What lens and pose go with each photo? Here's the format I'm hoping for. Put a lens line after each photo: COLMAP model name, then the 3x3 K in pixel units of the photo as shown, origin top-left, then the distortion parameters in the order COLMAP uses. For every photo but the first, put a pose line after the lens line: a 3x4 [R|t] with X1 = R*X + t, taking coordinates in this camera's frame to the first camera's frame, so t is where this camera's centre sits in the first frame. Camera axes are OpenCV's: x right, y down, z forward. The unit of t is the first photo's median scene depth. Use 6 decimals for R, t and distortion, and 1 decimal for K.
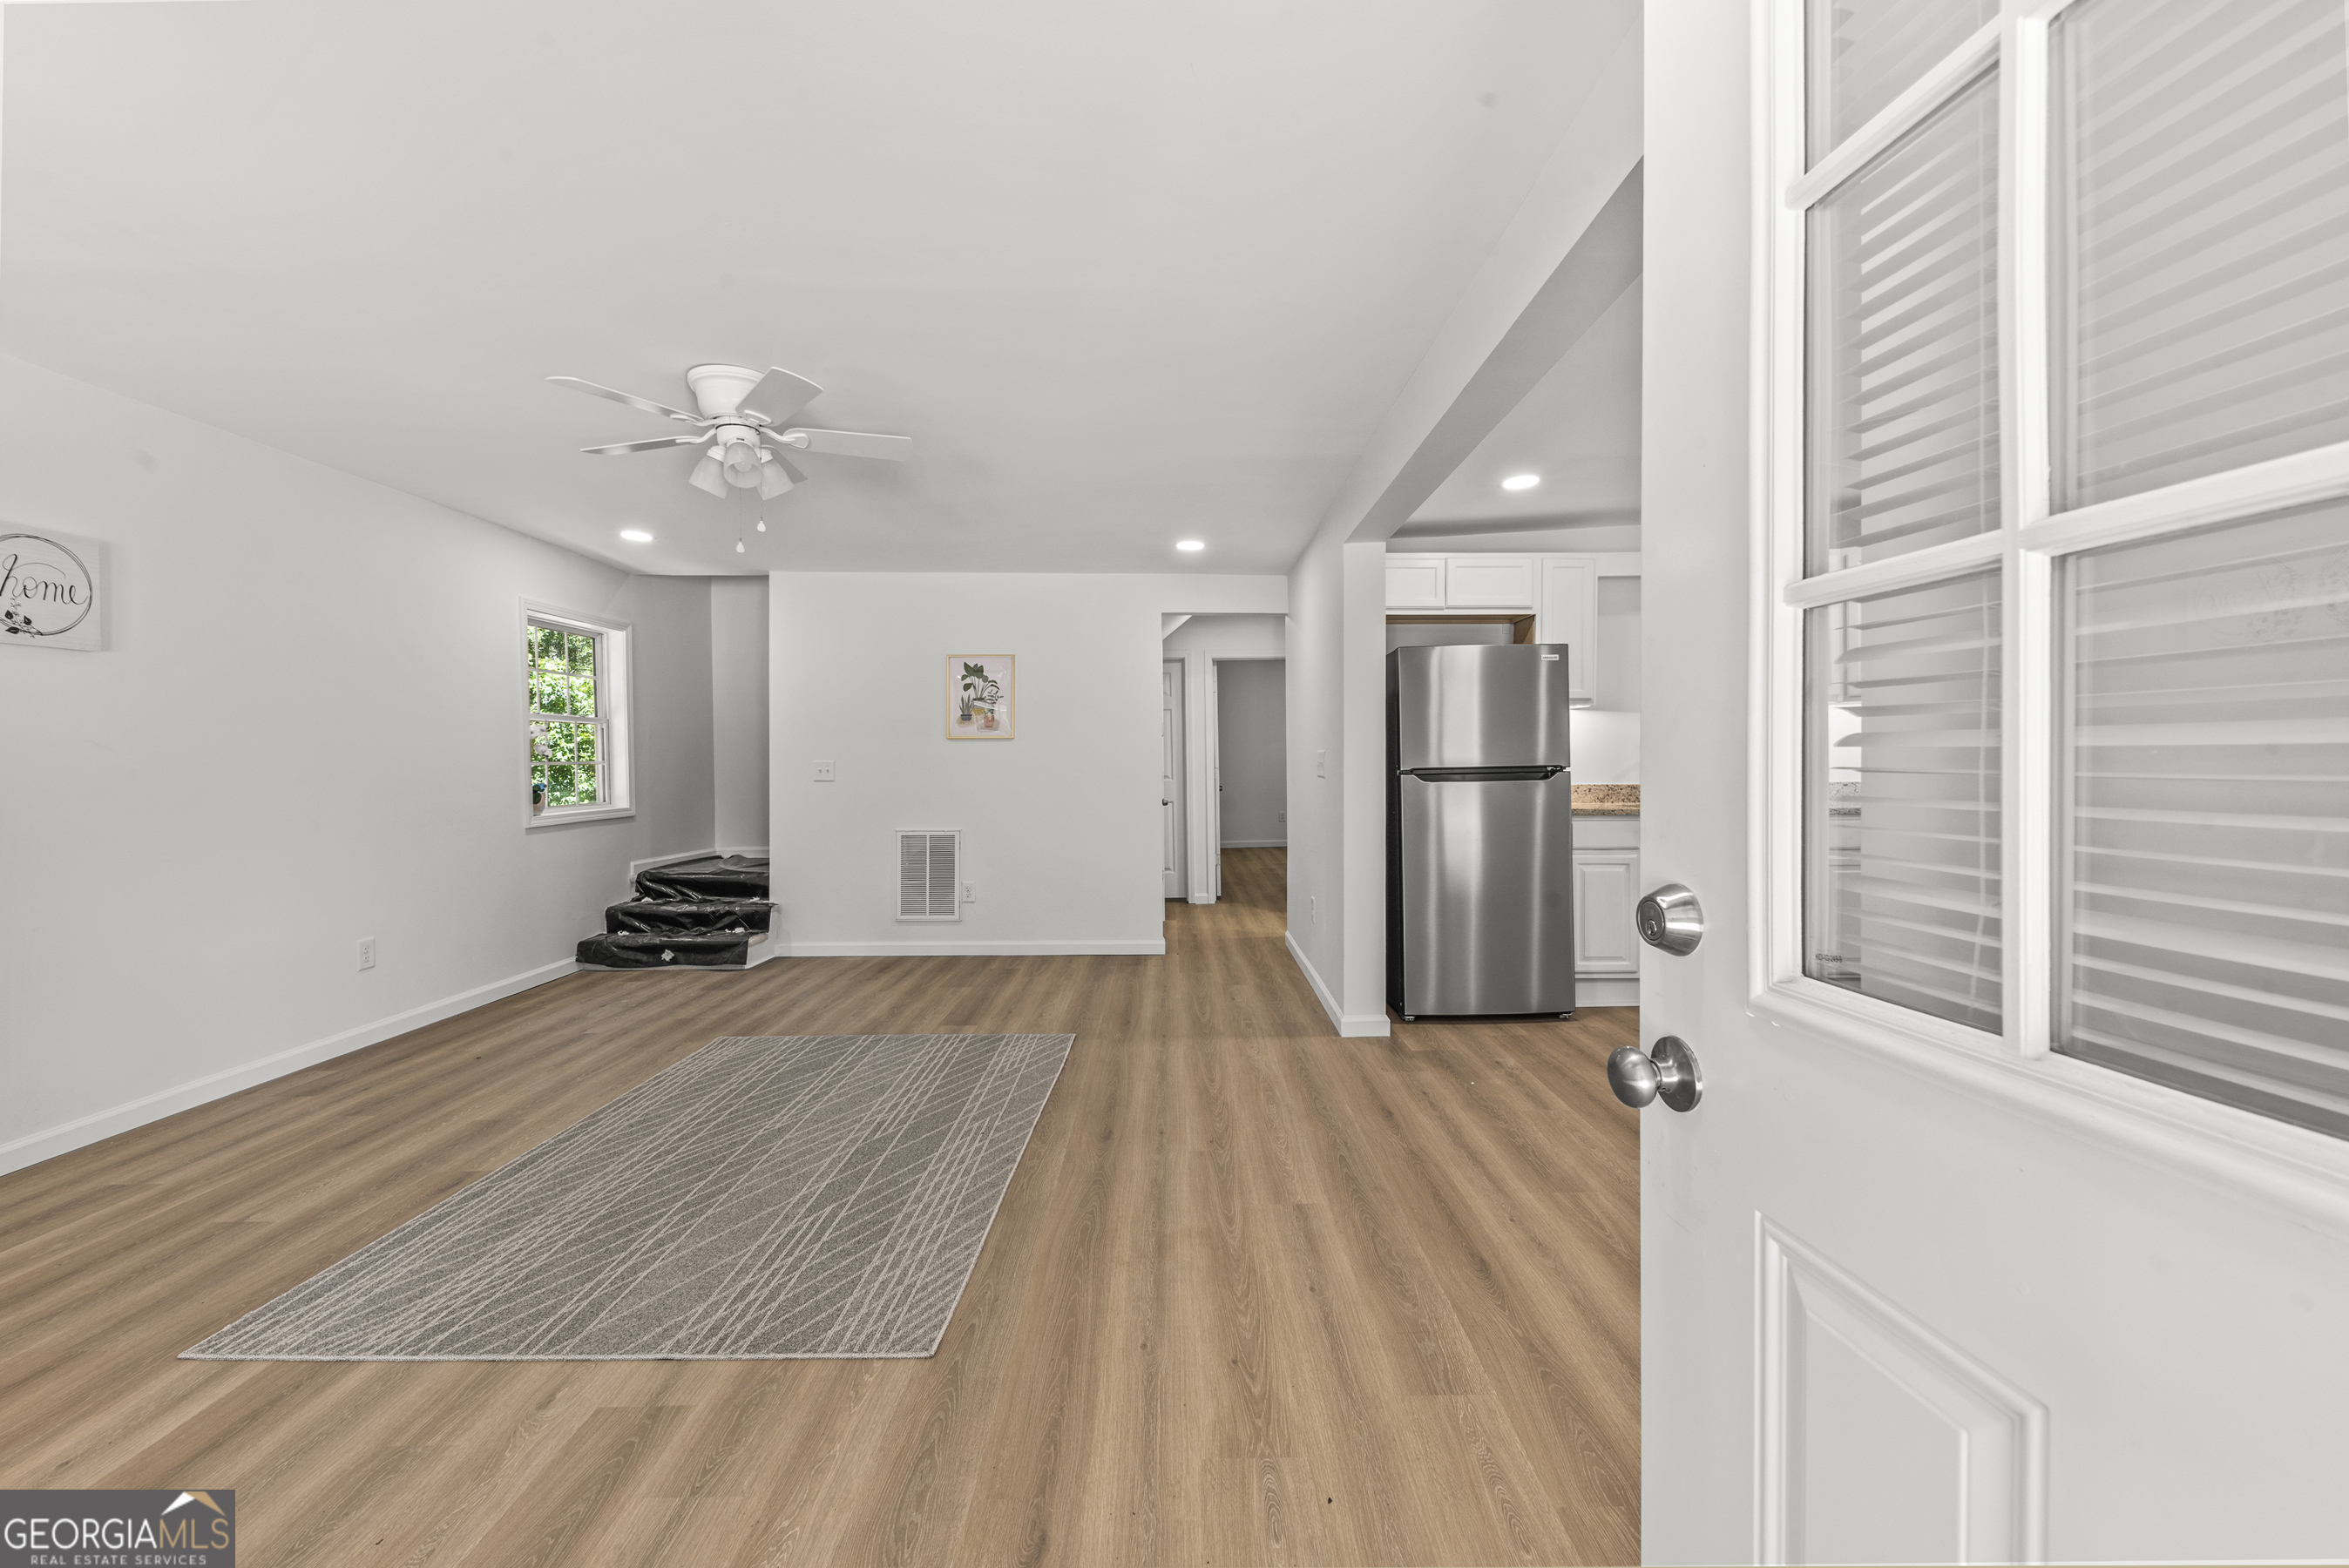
lens RADIAL K [[941.5, 0, 1174.5], [0, 941.5, 784.0], [0, 0, 1]] dist [0.001497, 0.000095]
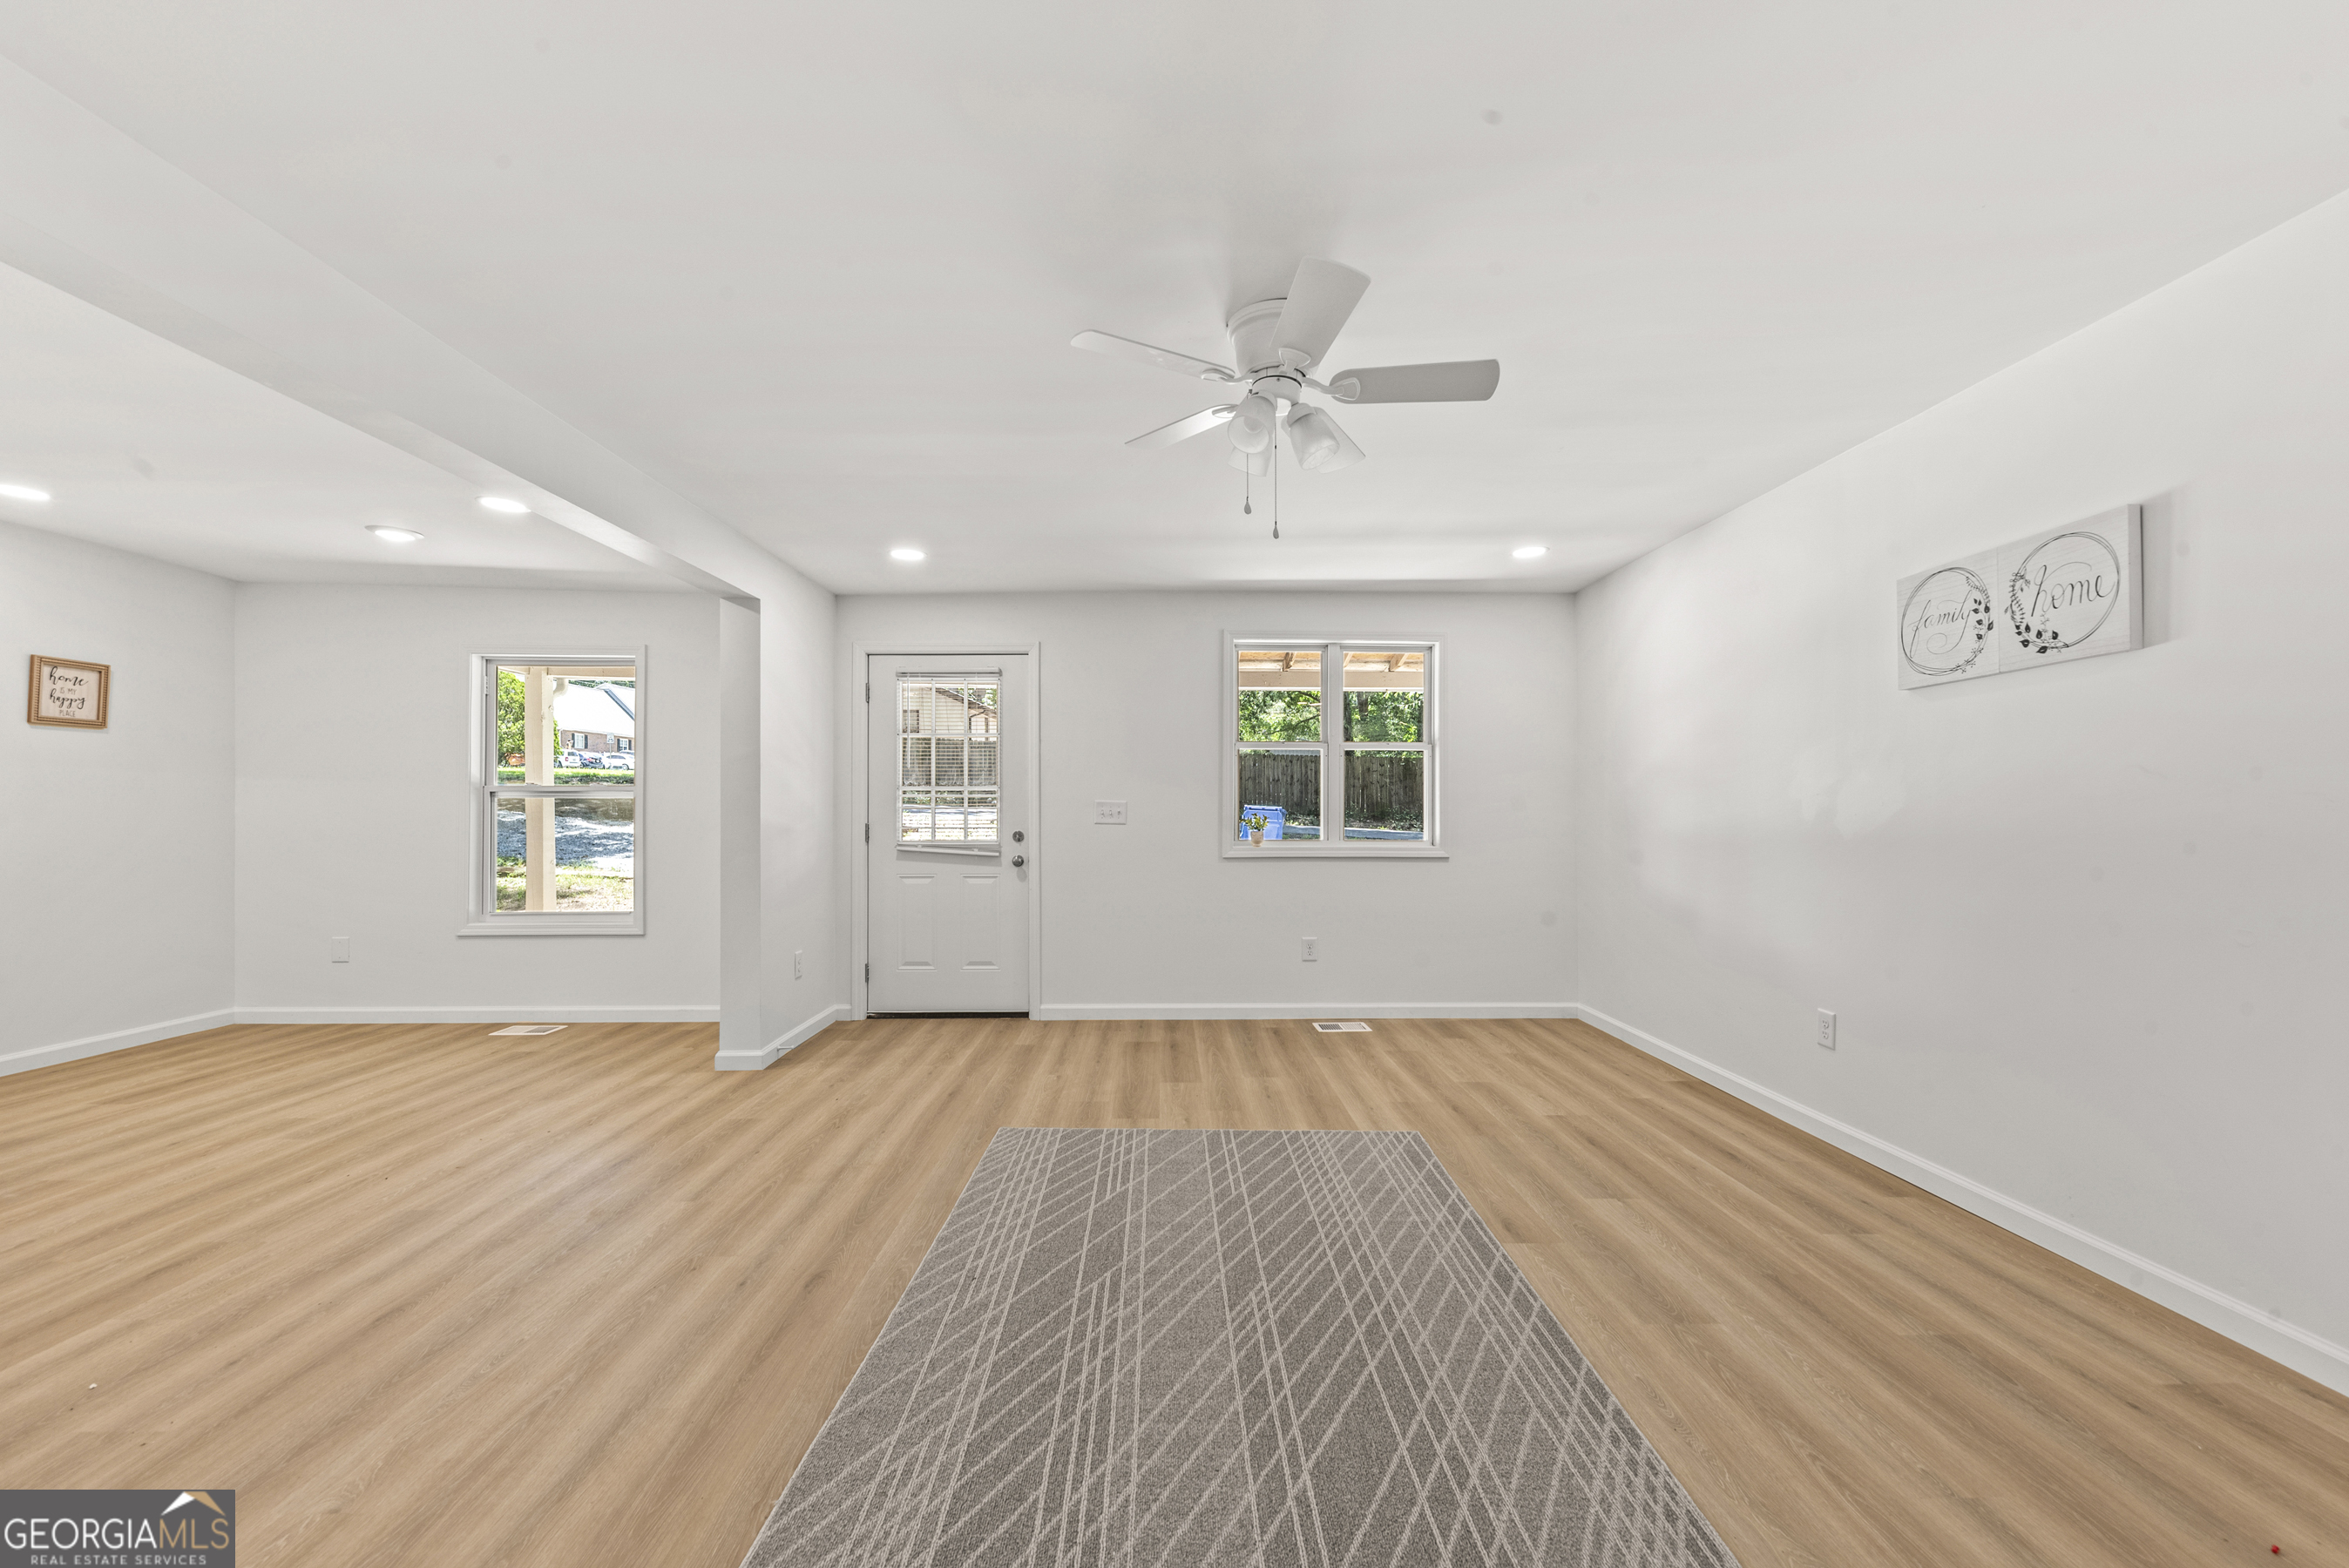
lens RADIAL K [[960.0, 0, 1174.5], [0, 960.0, 784.0], [0, 0, 1]] dist [0.001166, 0.000099]
pose [[-0.999939, 0.008040, -0.007598, -0.389595], [0.008088, 0.999948, -0.006230, -0.035448], [0.007548, -0.006291, -0.999952, 1.907044]]
